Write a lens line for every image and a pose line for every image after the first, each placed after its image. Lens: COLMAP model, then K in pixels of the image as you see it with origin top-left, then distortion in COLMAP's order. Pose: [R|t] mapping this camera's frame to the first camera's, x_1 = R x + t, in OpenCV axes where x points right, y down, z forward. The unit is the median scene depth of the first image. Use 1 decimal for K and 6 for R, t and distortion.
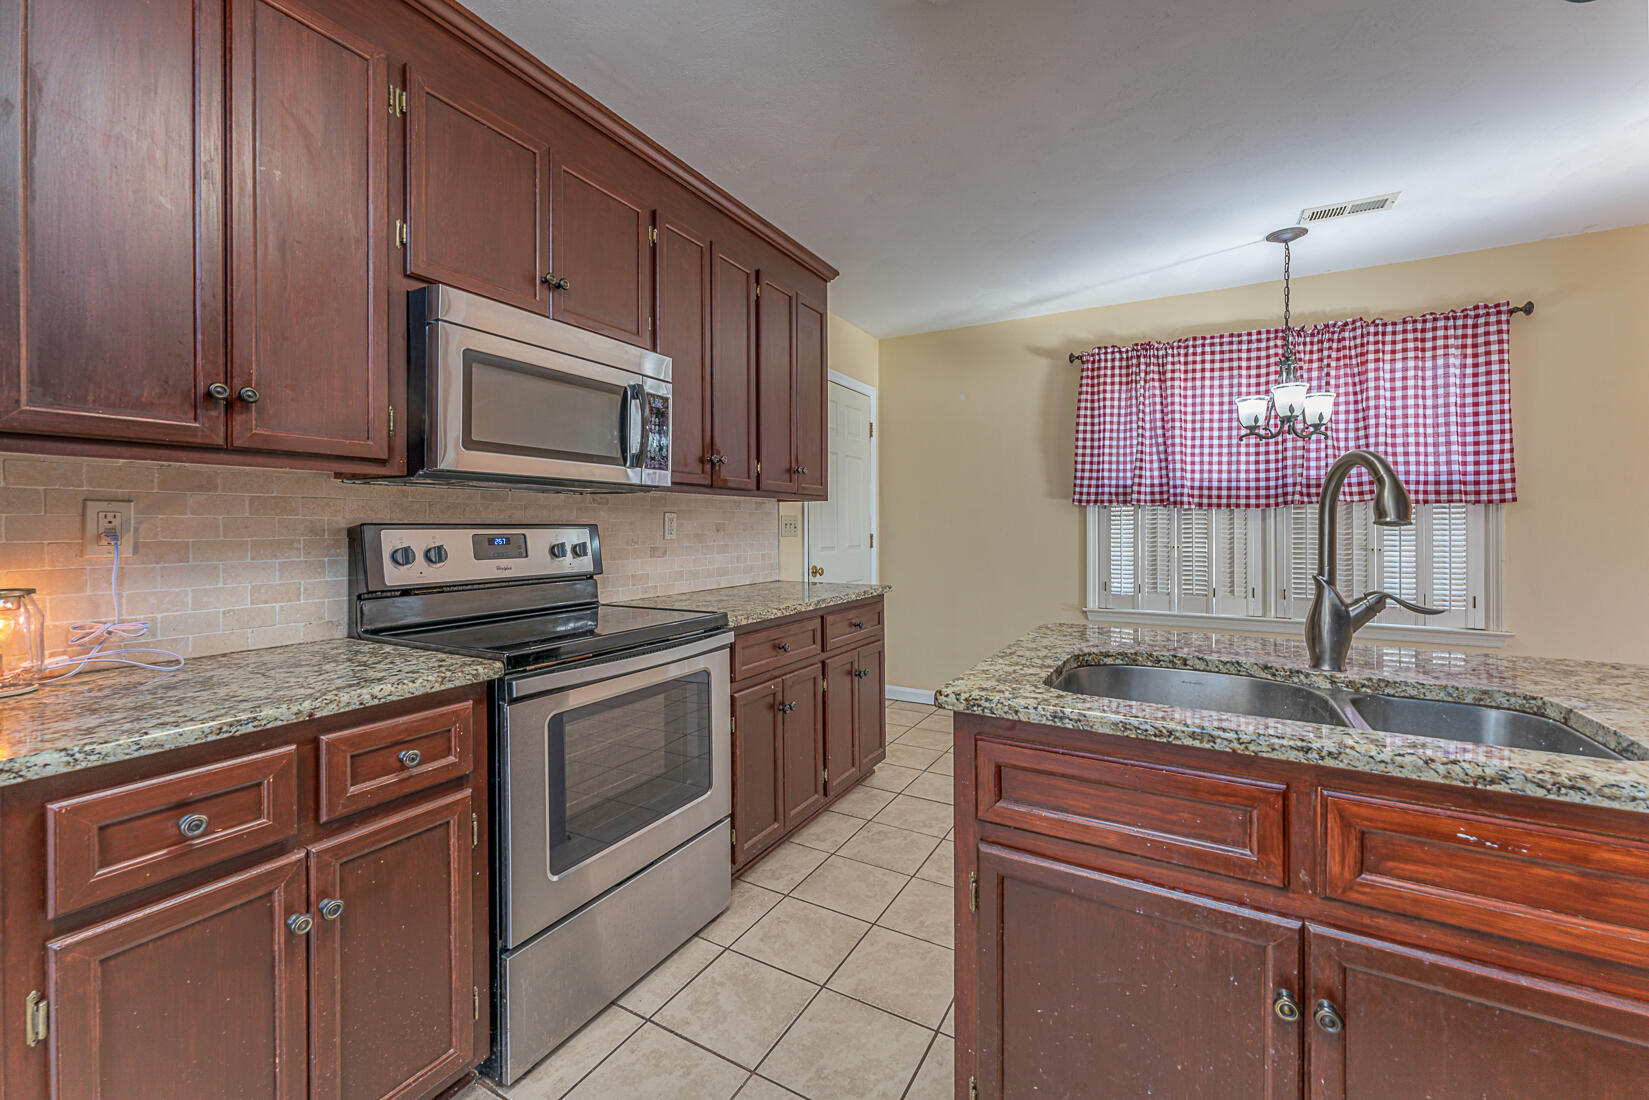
lens RADIAL K [[661.8, 0, 812.0], [0, 661.8, 522.4], [0, 0, 1]] dist [0.001363, -0.001527]
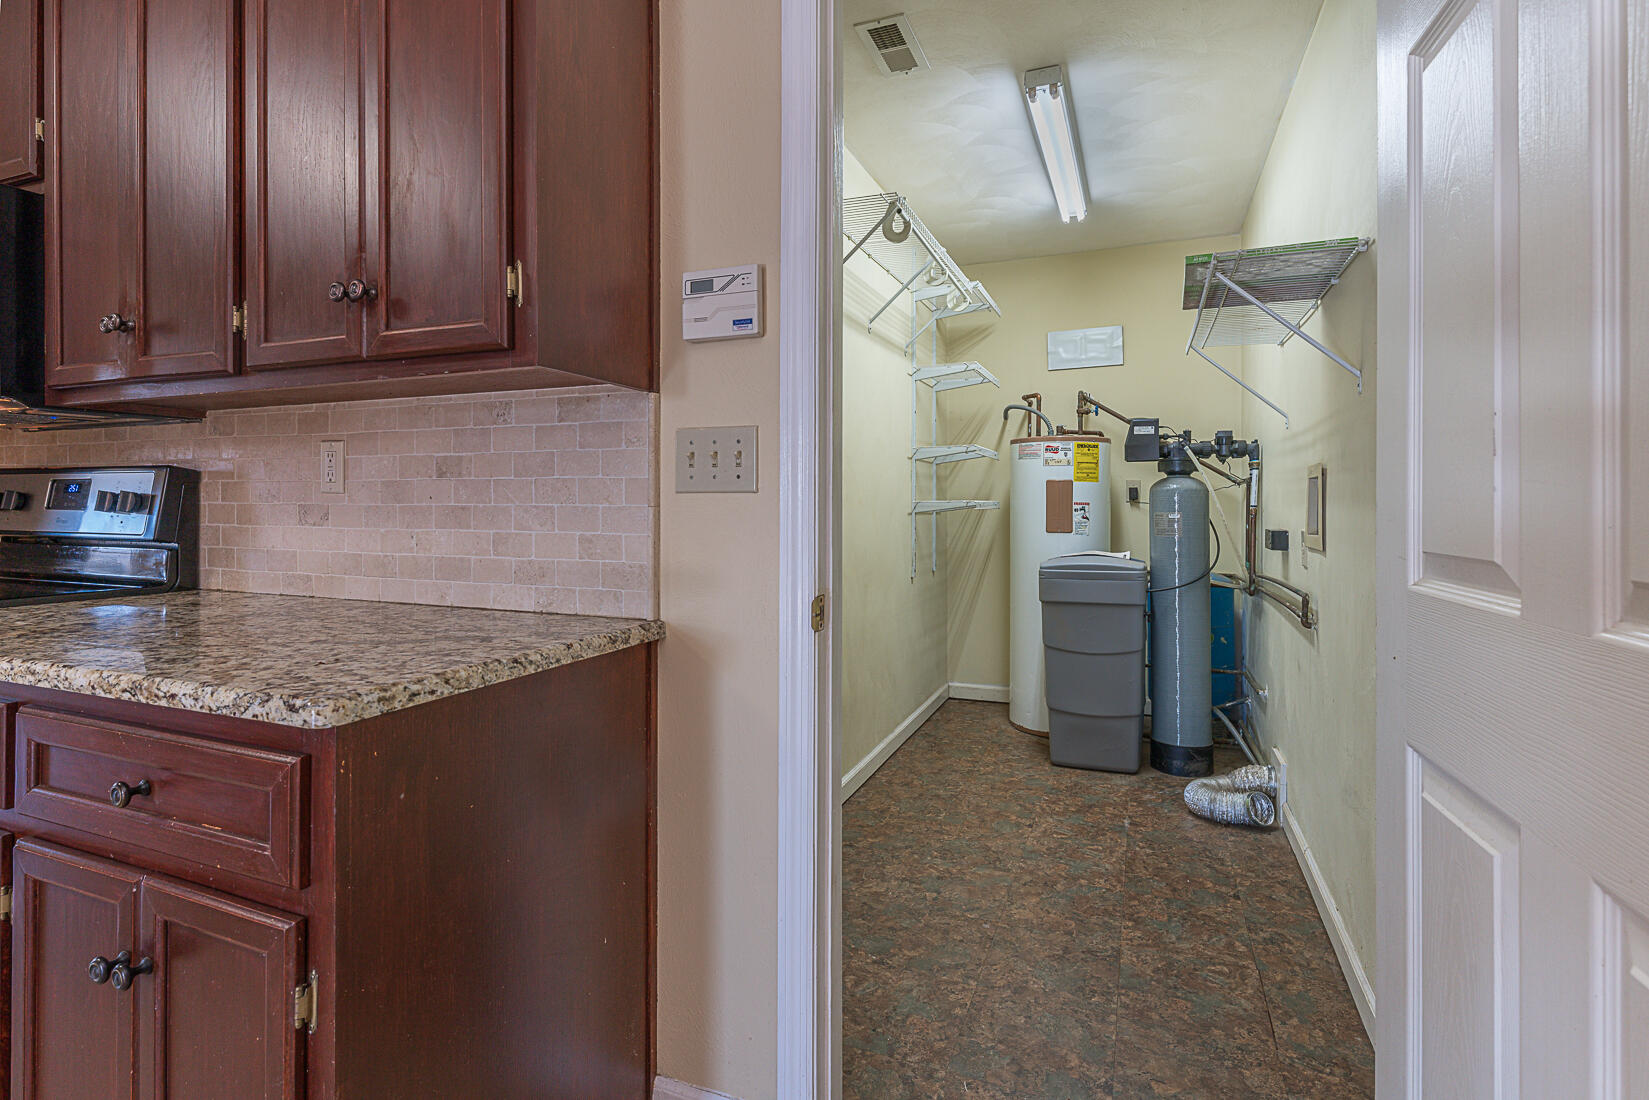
lens RADIAL K [[792.3, 0, 808.3], [0, 792.3, 495.7], [0, 0, 1]] dist [-0.001556, -0.000010]
pose [[0.154383, -0.001393, -0.988010, 0.516459], [0.003095, 0.999995, -0.000926, 0.033661], [0.988006, -0.002915, 0.154387, 1.411856]]
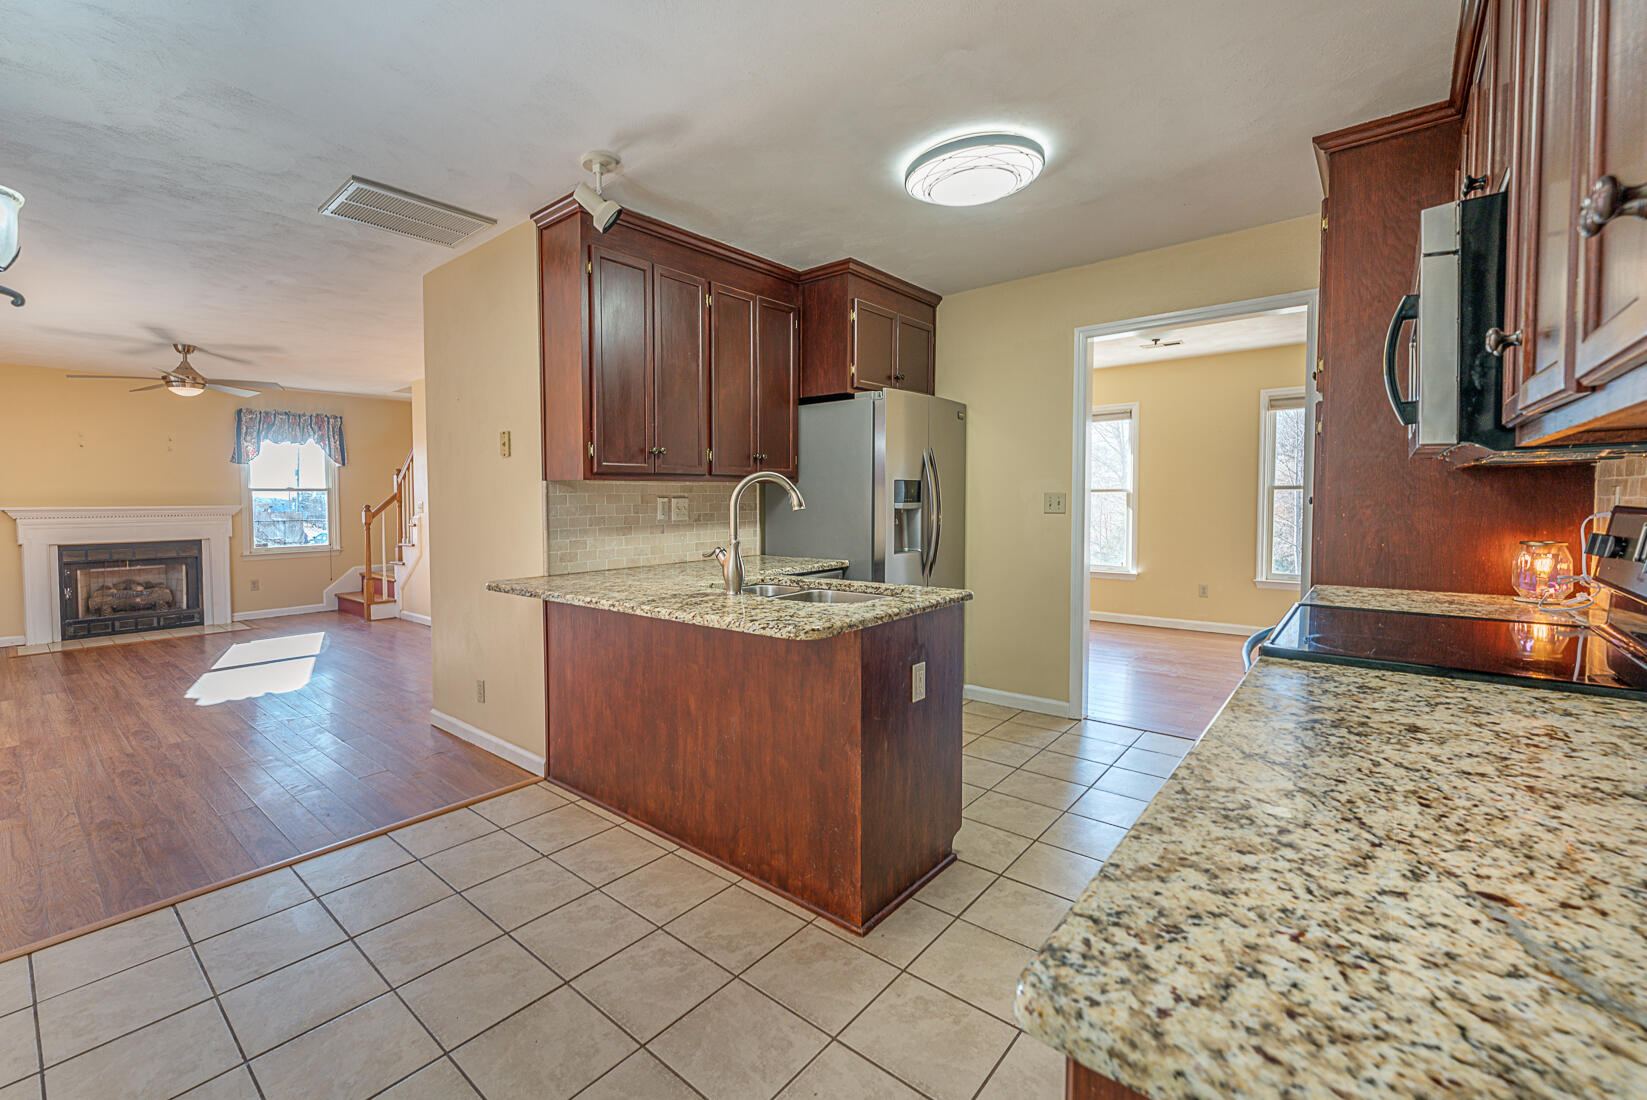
lens RADIAL K [[703.9, 0, 768.7], [0, 703.9, 527.0], [0, 0, 1]] dist [0.004635, 0.001475]
pose [[-0.984332, 0.003651, 0.176287, 0.186969], [0.009943, 0.999344, 0.034820, -0.010246], [-0.176044, 0.036028, -0.983723, 1.455548]]
